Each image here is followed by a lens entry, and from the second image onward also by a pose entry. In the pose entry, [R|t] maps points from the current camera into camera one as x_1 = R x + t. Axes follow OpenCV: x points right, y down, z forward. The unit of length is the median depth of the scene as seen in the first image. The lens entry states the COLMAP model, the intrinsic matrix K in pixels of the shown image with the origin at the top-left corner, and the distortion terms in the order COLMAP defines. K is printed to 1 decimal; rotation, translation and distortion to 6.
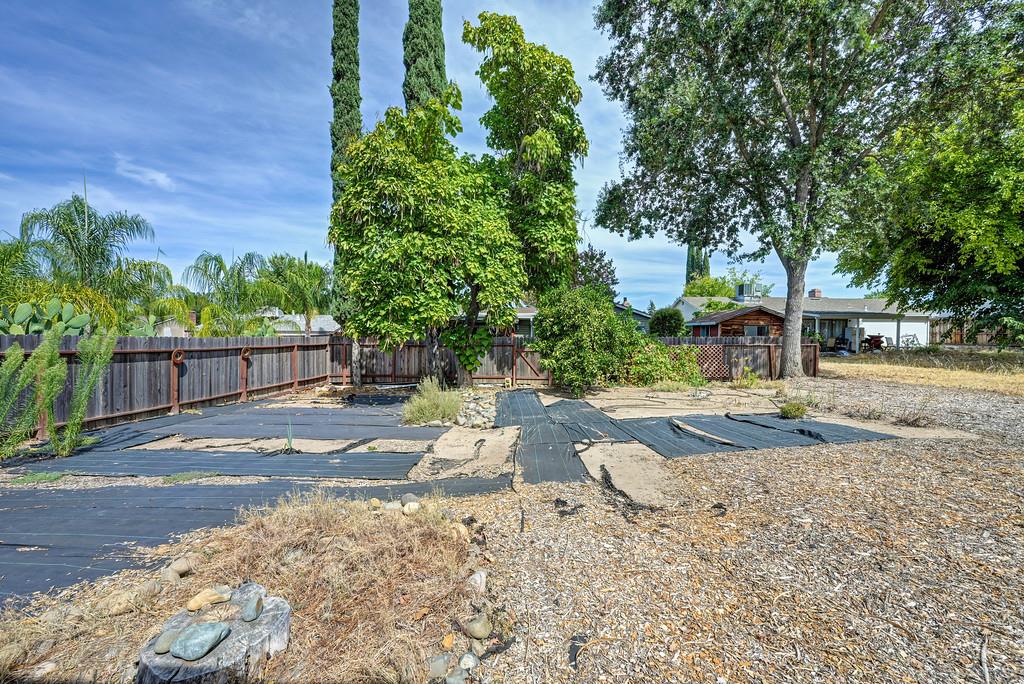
lens RADIAL K [[405.9, 0, 512.1], [0, 405.9, 338.8], [0, 0, 1]] dist [0.000767, -0.001149]
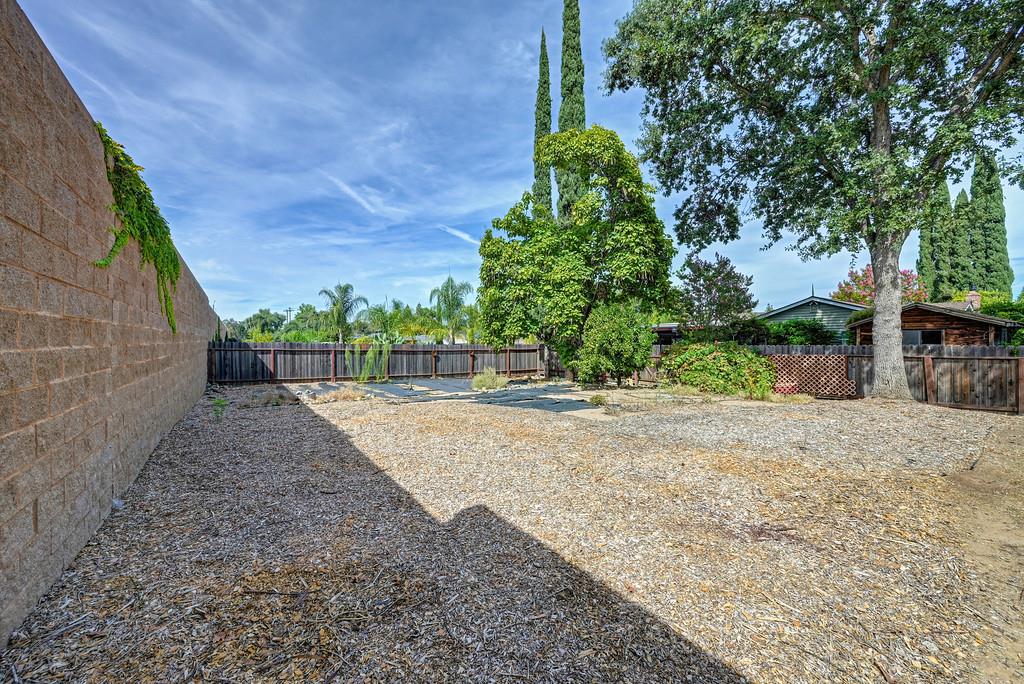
lens RADIAL K [[405.9, 0, 510.7], [0, 405.9, 343.5], [0, 0, 1]] dist [0.000767, -0.001149]
pose [[0.606926, 0.000299, -0.794758, 0.915649], [-0.003573, 0.999991, -0.002353, -0.004697], [0.794750, 0.004268, 0.606922, -0.031363]]
